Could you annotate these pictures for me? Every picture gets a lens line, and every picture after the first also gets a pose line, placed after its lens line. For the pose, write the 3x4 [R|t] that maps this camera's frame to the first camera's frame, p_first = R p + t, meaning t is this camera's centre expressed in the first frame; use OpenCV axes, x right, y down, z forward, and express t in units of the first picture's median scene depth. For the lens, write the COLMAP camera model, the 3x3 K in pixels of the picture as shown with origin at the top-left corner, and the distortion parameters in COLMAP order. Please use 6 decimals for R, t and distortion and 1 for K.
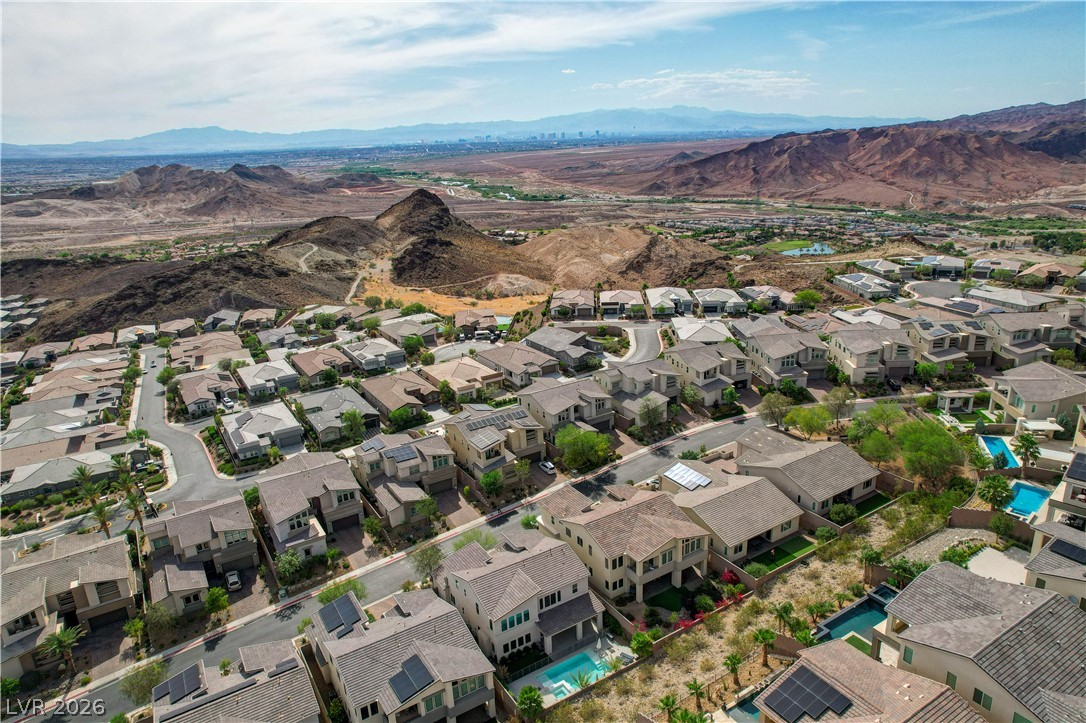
lens RADIAL K [[688.0, 0, 557.6], [0, 688.0, 365.7], [0, 0, 1]] dist [-0.061808, 0.068047]
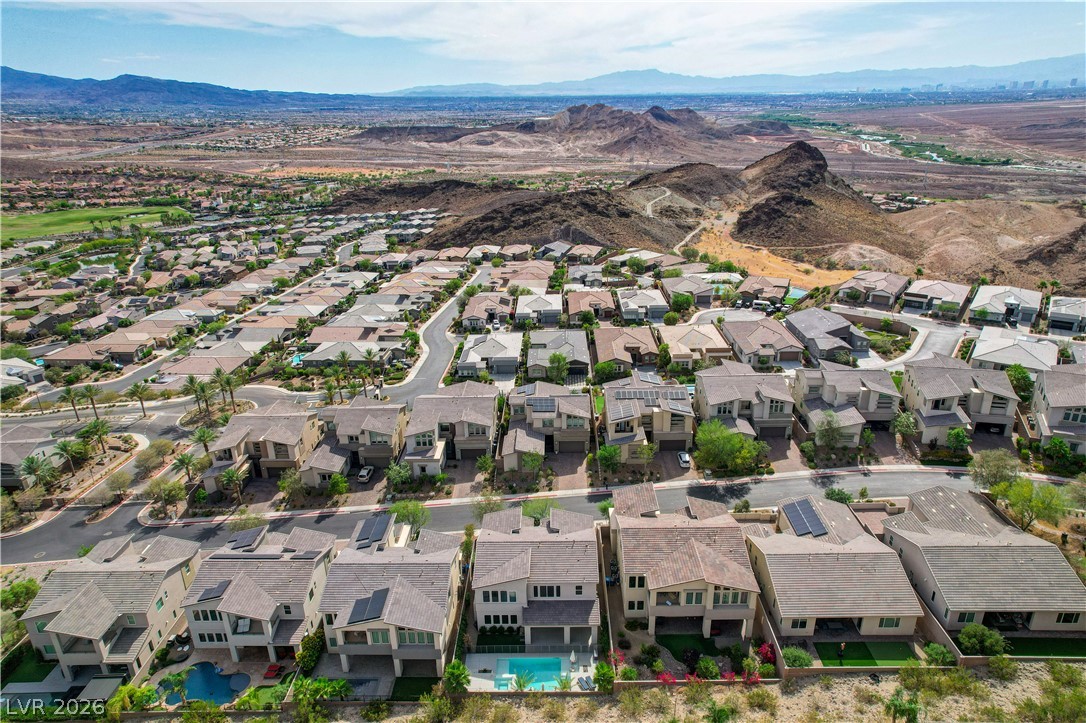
lens RADIAL K [[690.7, 0, 546.9], [0, 690.7, 372.2], [0, 0, 1]] dist [-0.063851, 0.069156]
pose [[0.835584, 0.223224, -0.501967, 0.106897], [-0.183324, 0.974649, 0.128261, -0.018712], [0.517873, -0.015151, 0.855323, 0.055461]]
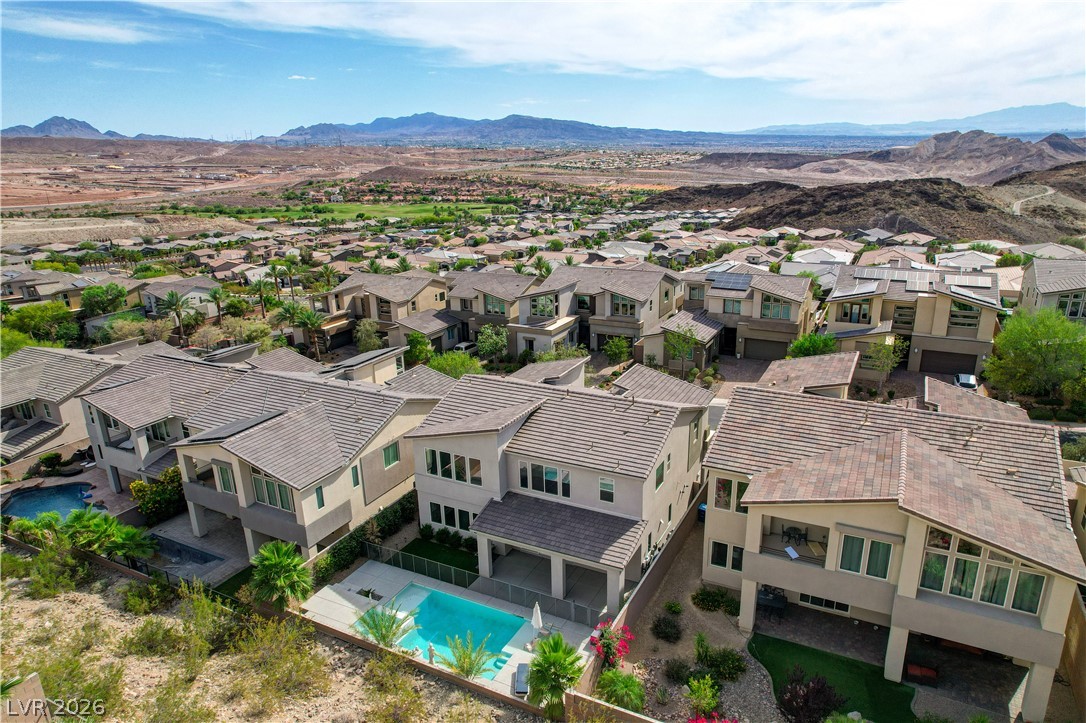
lens RADIAL K [[699.2, 0, 554.2], [0, 699.2, 367.0], [0, 0, 1]] dist [-0.068255, 0.074422]
pose [[0.506164, 0.290839, -0.811918, 0.091667], [-0.266753, 0.948055, 0.173306, 0.052996], [0.820147, 0.128861, 0.557453, 0.202965]]
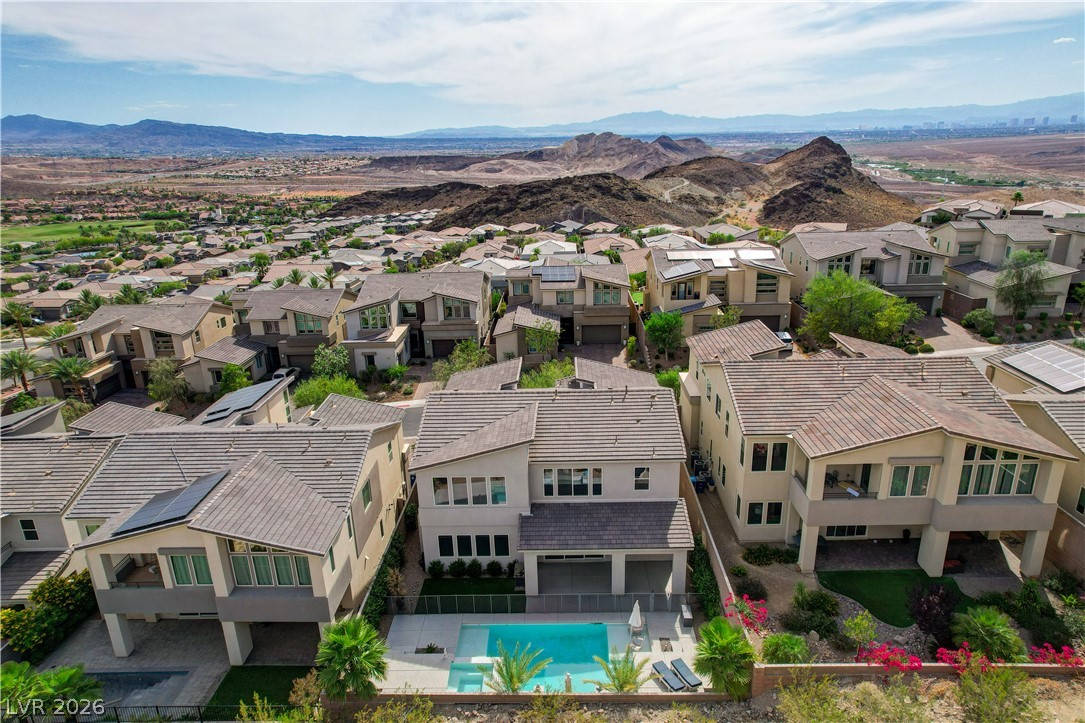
lens RADIAL K [[690.0, 0, 546.4], [0, 690.0, 372.2], [0, 0, 1]] dist [-0.063851, 0.069156]
pose [[0.829217, 0.194081, -0.524148, 0.051693], [-0.177085, 0.980692, 0.082976, 0.065799], [0.530131, 0.024014, 0.847575, 0.169175]]
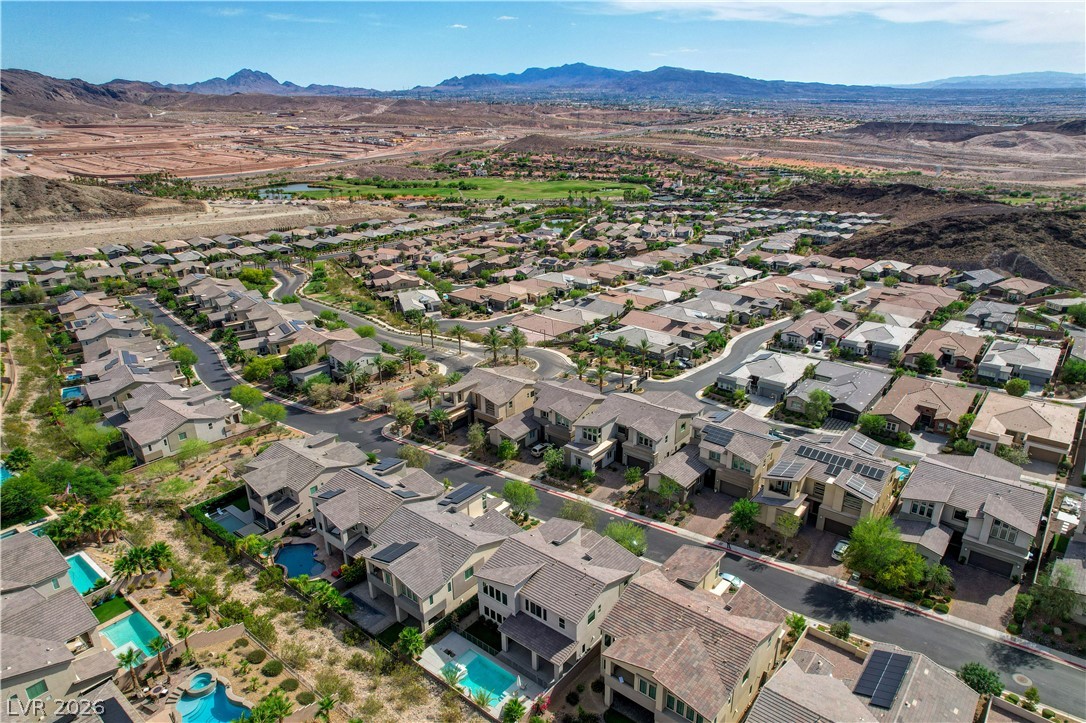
lens RADIAL K [[690.7, 0, 546.9], [0, 690.7, 372.2], [0, 0, 1]] dist [-0.063851, 0.069156]
pose [[0.314814, 0.383450, -0.868250, 0.179390], [-0.296403, 0.908732, 0.293857, -0.057621], [0.901686, 0.164842, 0.399737, 0.163411]]
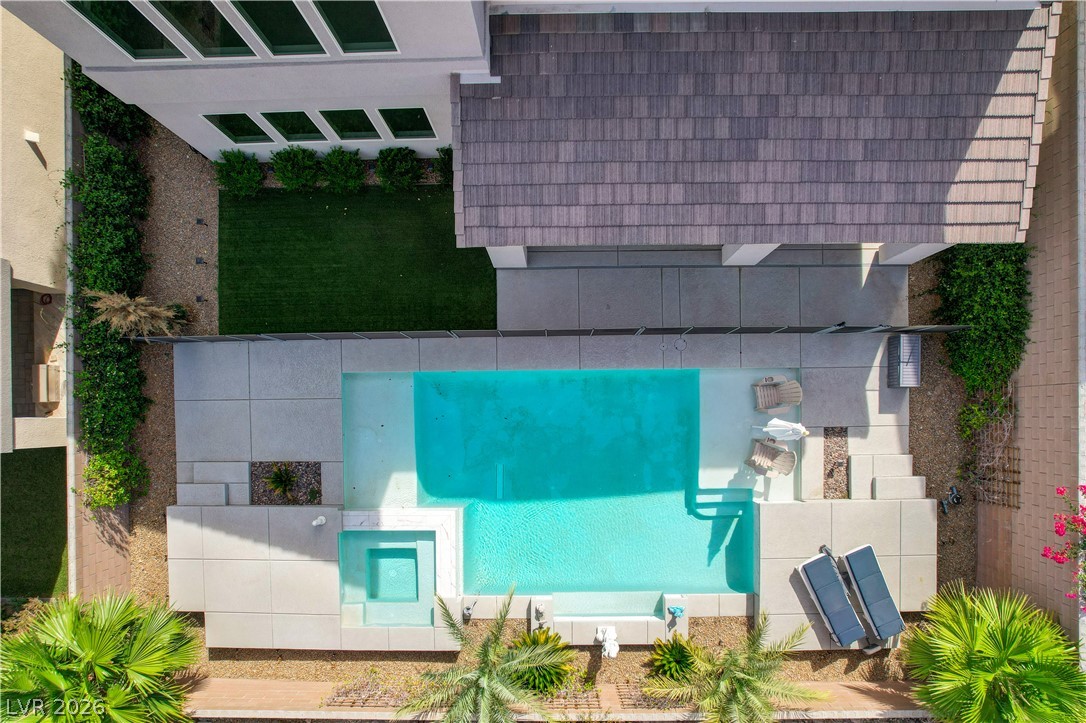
lens RADIAL K [[718.6, 0, 542.7], [0, 718.6, 414.9], [0, 0, 1]] dist [-0.067786, 0.035746]
pose [[0.845826, 0.532910, 0.024205, 0.002702], [-0.175810, 0.235629, 0.955809, 0.070906], [0.503657, -0.812703, 0.292991, 0.245780]]
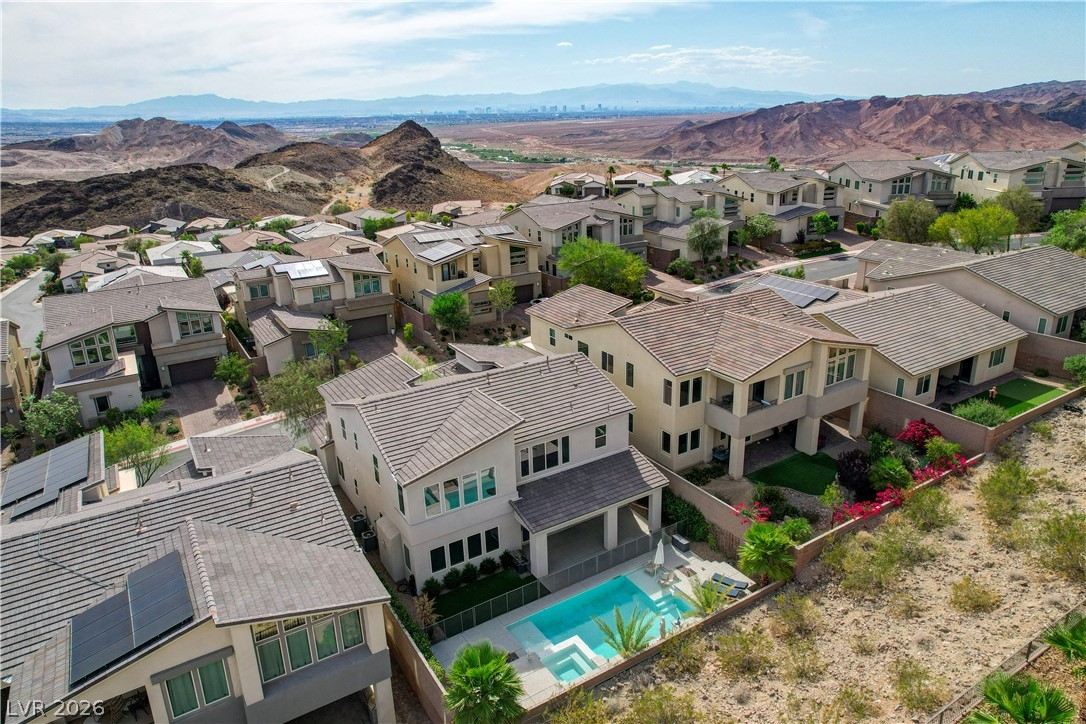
lens RADIAL K [[705.2, 0, 556.4], [0, 705.2, 336.9], [0, 0, 1]] dist [-0.065977, 0.074019]
pose [[0.999841, 0.017753, 0.001772, -0.001624], [-0.017742, 0.999824, -0.006018, 0.073291], [-0.001879, 0.005986, 0.999980, 0.149604]]
